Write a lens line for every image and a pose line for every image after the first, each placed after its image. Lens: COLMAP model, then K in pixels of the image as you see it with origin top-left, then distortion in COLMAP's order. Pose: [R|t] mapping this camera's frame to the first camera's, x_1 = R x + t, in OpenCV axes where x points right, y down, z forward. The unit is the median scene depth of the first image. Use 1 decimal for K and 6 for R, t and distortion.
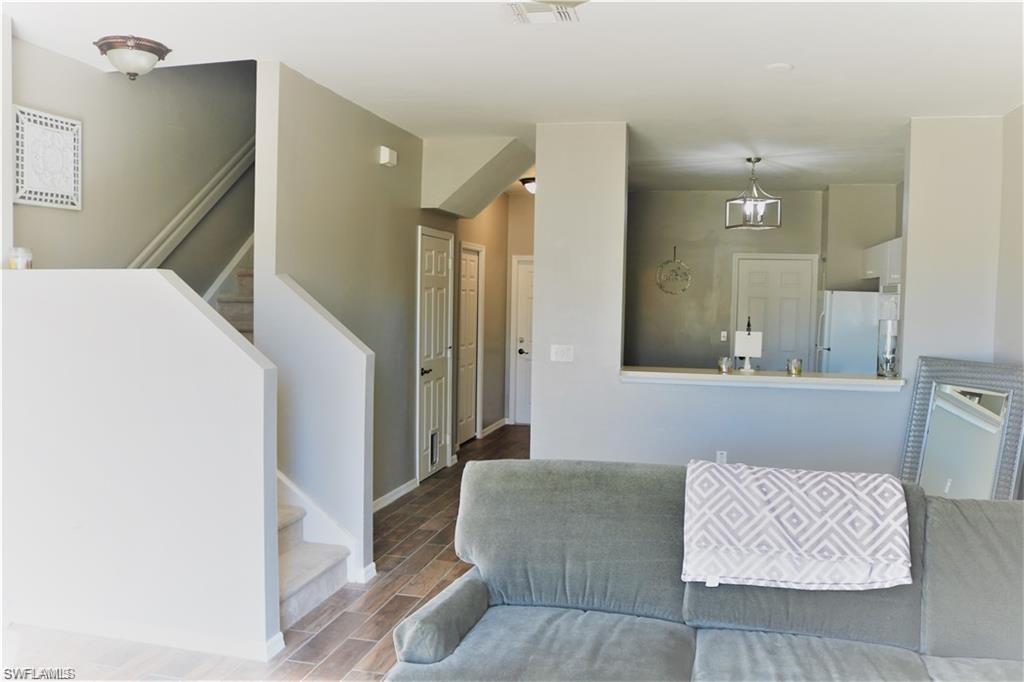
lens RADIAL K [[841.0, 0, 508.3], [0, 841.0, 360.9], [0, 0, 1]] dist [-0.160181, 0.113145]
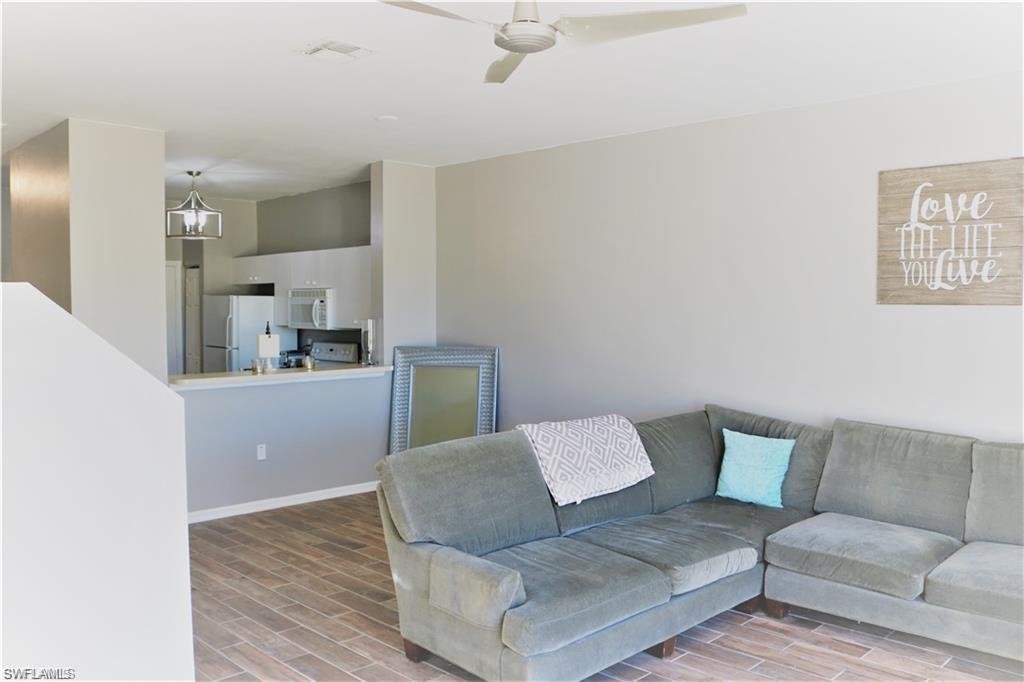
lens RADIAL K [[841.0, 0, 508.3], [0, 841.0, 360.9], [0, 0, 1]] dist [-0.160181, 0.113145]
pose [[0.514623, -0.071476, 0.854432, -0.499076], [0.070160, 0.996688, 0.041119, -0.023652], [-0.854541, 0.038786, 0.517934, 0.149658]]
